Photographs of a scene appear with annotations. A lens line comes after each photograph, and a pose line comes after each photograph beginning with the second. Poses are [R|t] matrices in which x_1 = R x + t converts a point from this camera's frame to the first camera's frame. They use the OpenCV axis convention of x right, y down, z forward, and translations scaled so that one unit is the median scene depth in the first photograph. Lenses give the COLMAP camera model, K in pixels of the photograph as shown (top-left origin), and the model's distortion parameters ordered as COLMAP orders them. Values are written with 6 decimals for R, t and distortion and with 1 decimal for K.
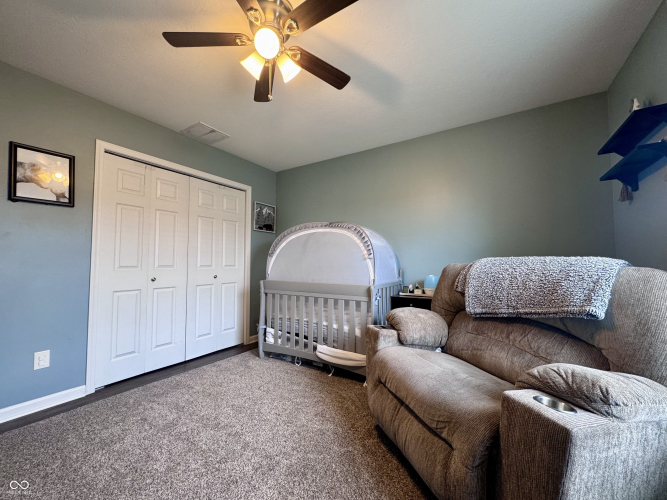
lens RADIAL K [[265.9, 0, 333.8], [0, 265.9, 250.2], [0, 0, 1]] dist [0.002127, 0.000093]
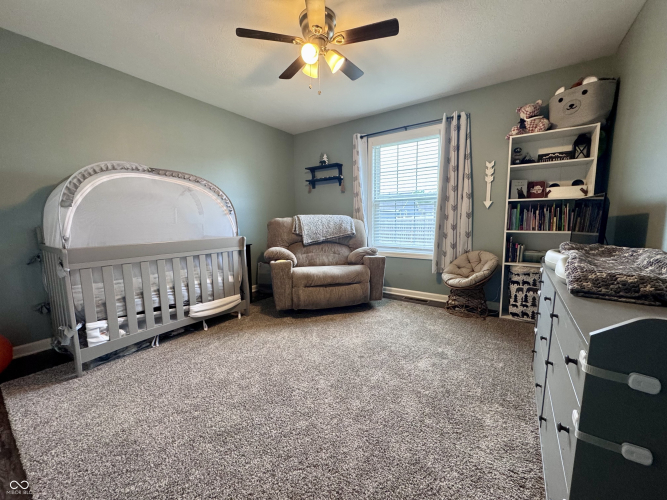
lens RADIAL K [[265.9, 0, 334.2], [0, 265.9, 251.5], [0, 0, 1]] dist [0.002127, 0.000093]
pose [[0.033101, -0.121319, 0.992062, -0.948774], [-0.038184, 0.991727, 0.122552, 0.030524], [-0.998722, -0.041937, 0.028194, 0.484202]]
